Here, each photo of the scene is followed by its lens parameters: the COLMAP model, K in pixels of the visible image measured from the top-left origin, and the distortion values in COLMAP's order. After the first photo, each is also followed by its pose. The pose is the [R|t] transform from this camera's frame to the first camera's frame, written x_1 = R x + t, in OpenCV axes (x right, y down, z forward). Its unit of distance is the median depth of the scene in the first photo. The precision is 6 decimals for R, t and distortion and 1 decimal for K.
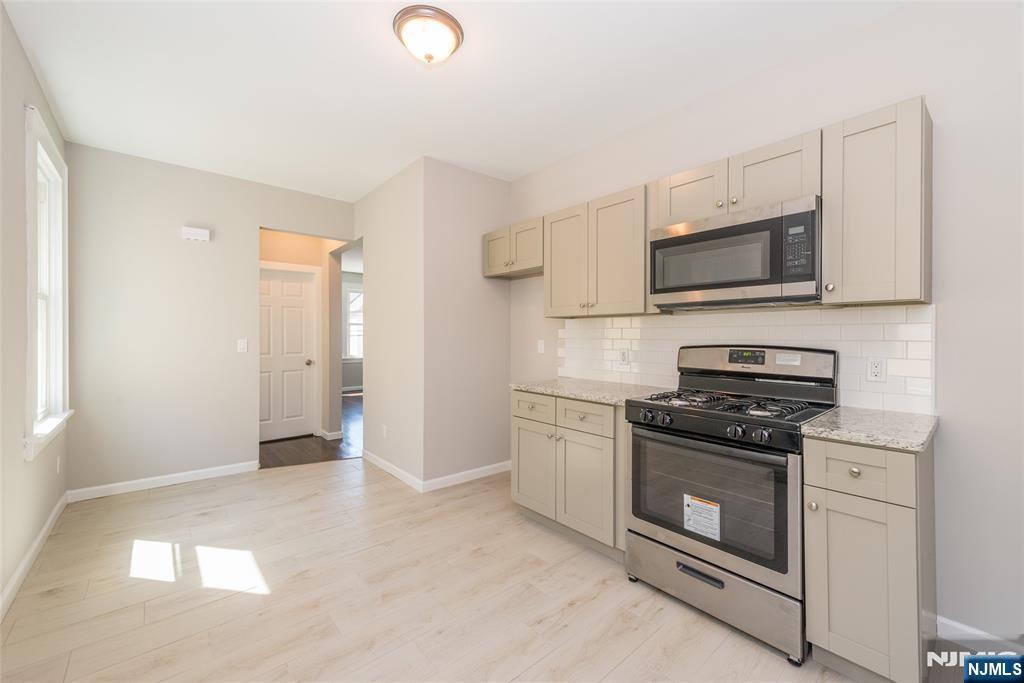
lens RADIAL K [[415.6, 0, 529.7], [0, 415.6, 335.8], [0, 0, 1]] dist [0.014842, -0.001874]
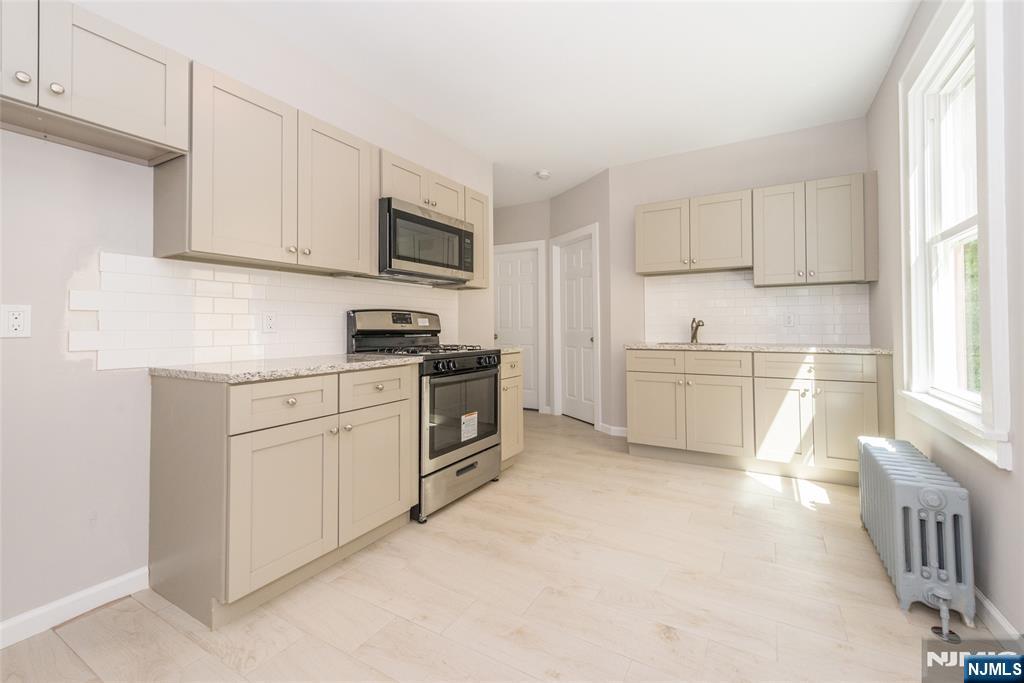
lens RADIAL K [[415.6, 0, 526.6], [0, 415.6, 321.0], [0, 0, 1]] dist [0.014842, -0.001874]
pose [[-0.321891, 0.013891, 0.946675, -0.814627], [0.006843, 0.999900, -0.012345, 0.075418], [-0.946752, 0.002505, -0.321954, 1.037260]]
